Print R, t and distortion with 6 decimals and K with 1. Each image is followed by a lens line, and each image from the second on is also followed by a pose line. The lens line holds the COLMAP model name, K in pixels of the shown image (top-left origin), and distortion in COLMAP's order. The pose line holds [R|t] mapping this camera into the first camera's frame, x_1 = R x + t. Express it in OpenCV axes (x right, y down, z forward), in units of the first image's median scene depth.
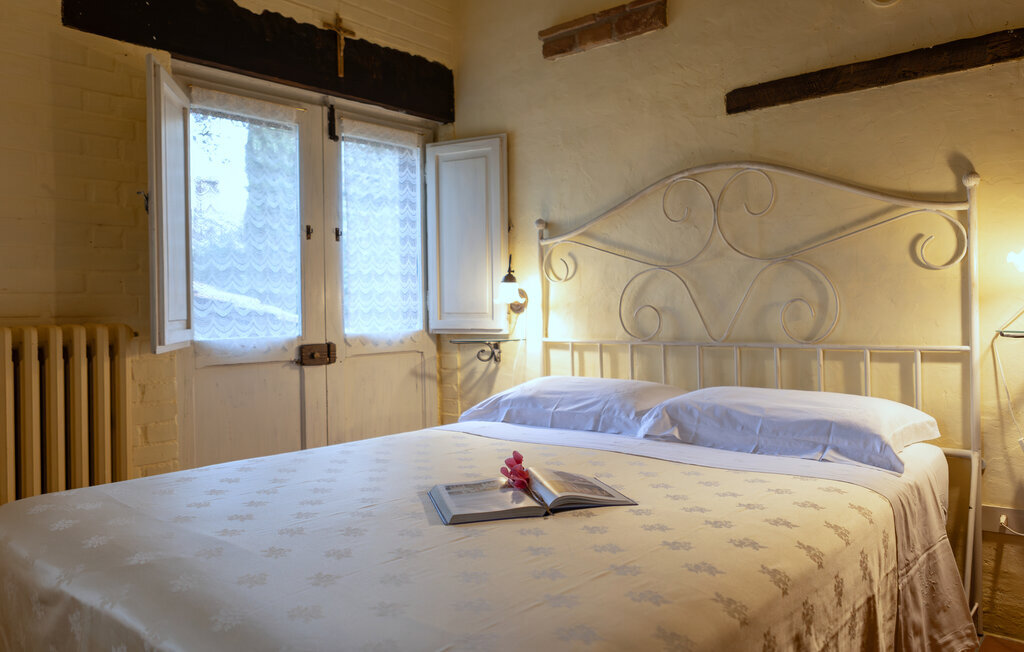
lens RADIAL K [[732.2, 0, 650.4], [0, 732.2, 327.6], [0, 0, 1]] dist [-0.009760, -0.001334]
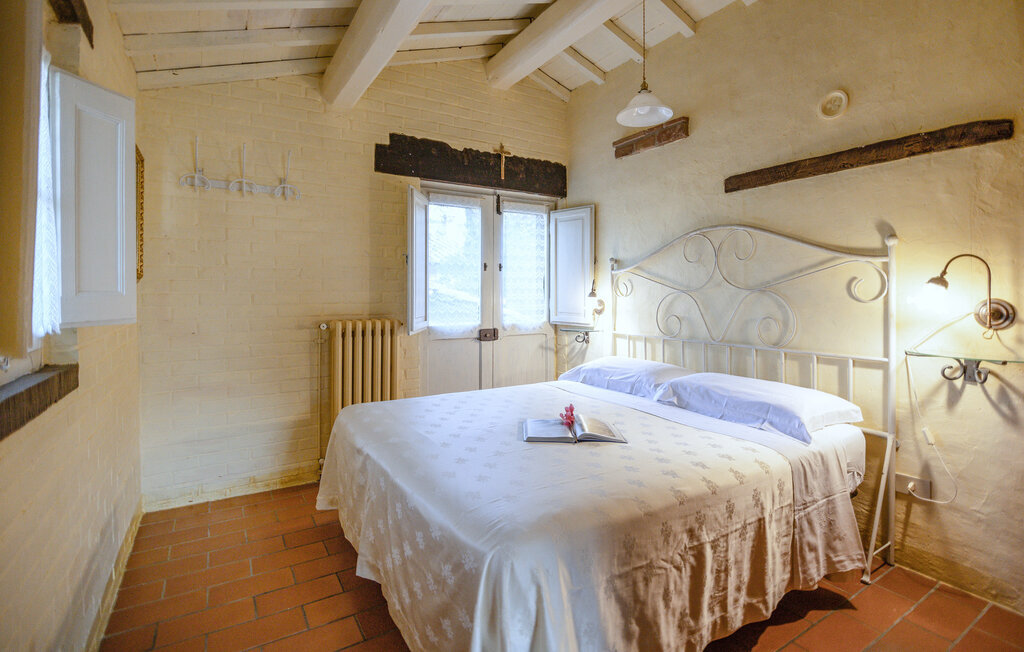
lens RADIAL K [[480.5, 0, 509.7], [0, 480.5, 310.1], [0, 0, 1]] dist [-0.000696, -0.010486]
pose [[0.917100, 0.016041, -0.398335, 0.103528], [-0.017397, 0.999849, 0.000210, -0.042997], [0.398278, 0.006738, 0.917240, -0.103513]]
